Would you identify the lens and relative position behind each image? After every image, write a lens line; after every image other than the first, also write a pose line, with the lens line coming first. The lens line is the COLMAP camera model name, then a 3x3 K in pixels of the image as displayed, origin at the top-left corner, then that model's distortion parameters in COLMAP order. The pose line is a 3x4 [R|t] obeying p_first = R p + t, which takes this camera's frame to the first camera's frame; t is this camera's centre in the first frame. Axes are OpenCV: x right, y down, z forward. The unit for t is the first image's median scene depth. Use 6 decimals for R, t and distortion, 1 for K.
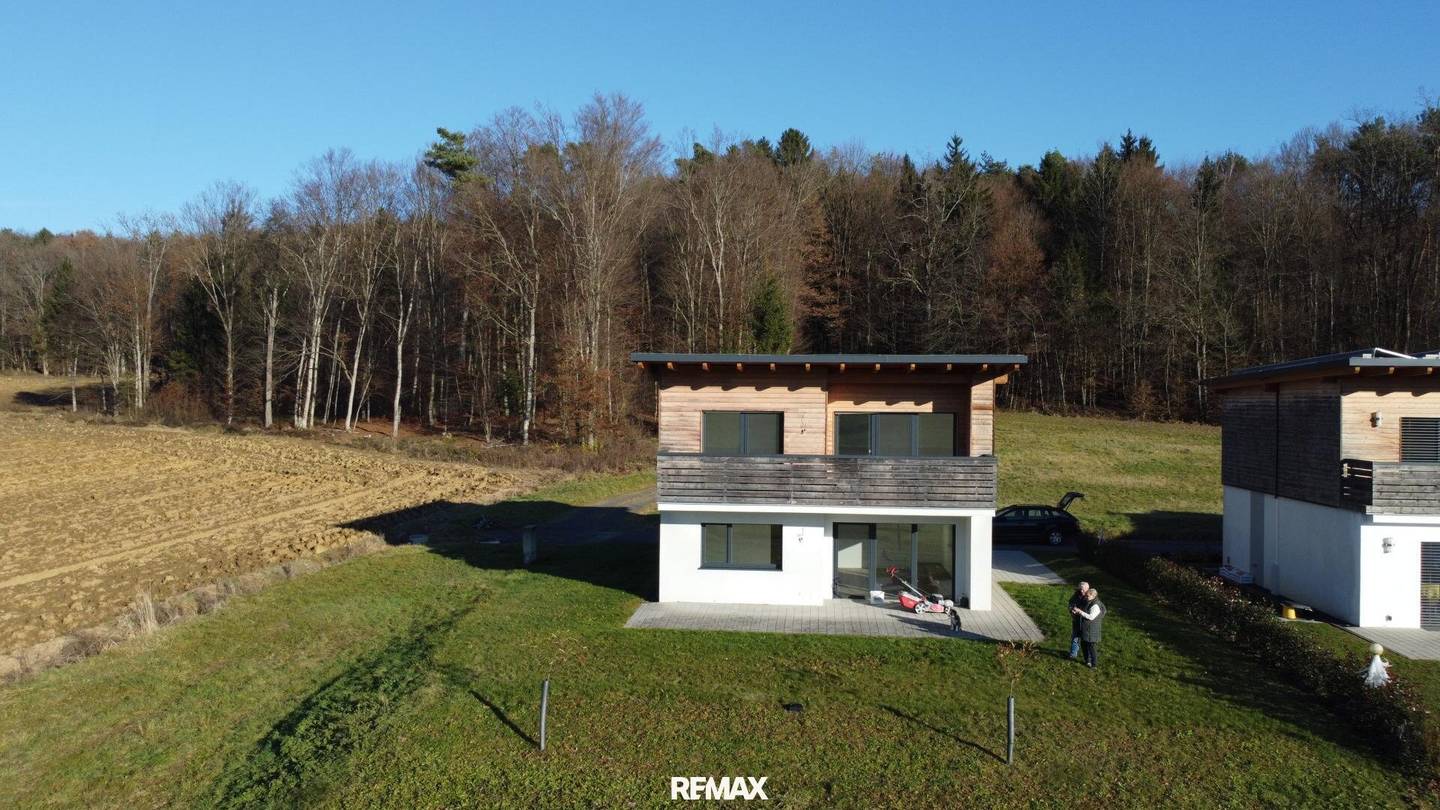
lens RADIAL K [[1091.7, 0, 723.1], [0, 1091.7, 405.1], [0, 0, 1]] dist [0.012226, -0.014204]
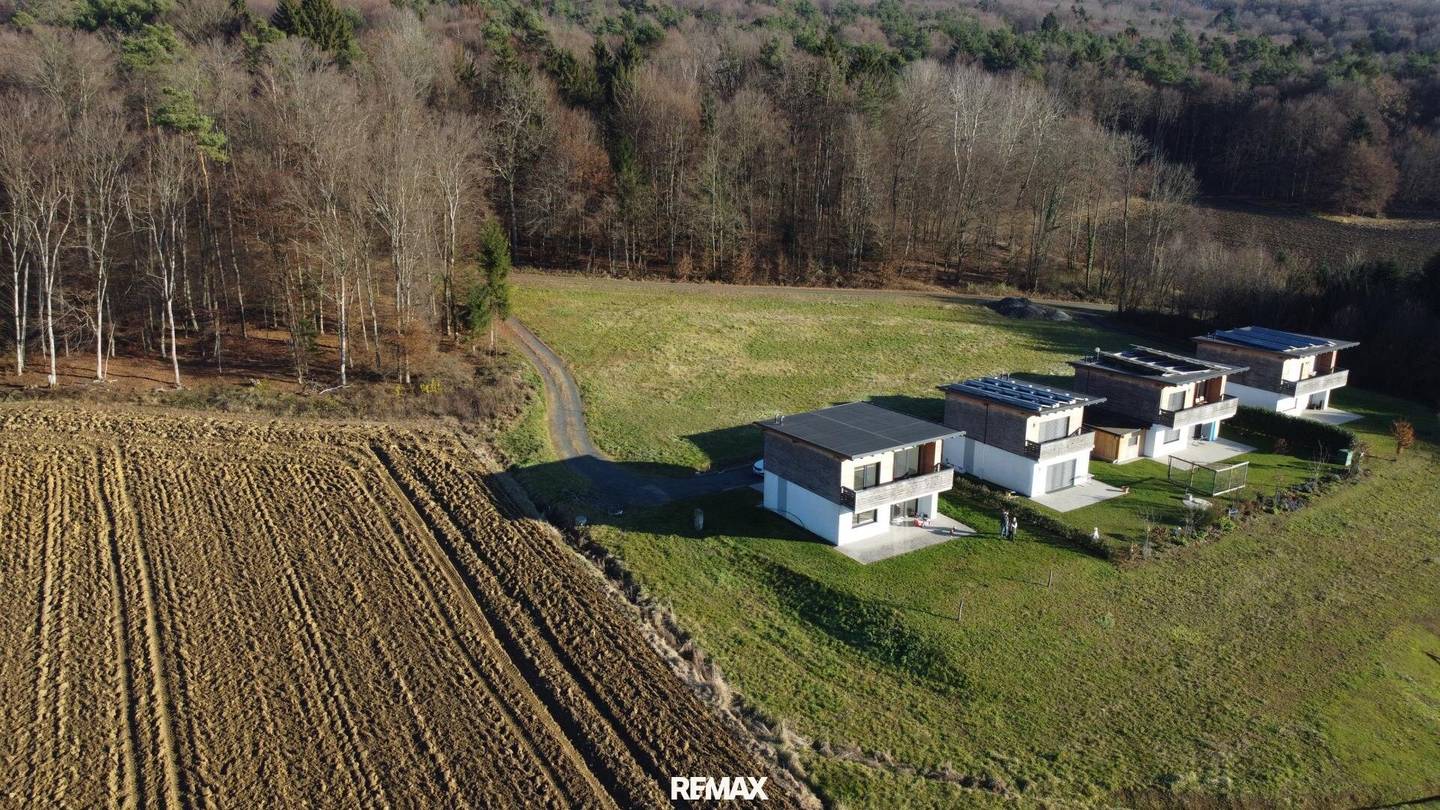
lens RADIAL K [[1091.7, 0, 711.0], [0, 1091.7, 403.5], [0, 0, 1]] dist [0.012226, -0.014204]
pose [[0.788682, -0.172338, 0.590152, -1.638511], [0.005687, 0.961912, 0.273300, -0.777767], [-0.614775, -0.212191, 0.759623, -0.574554]]
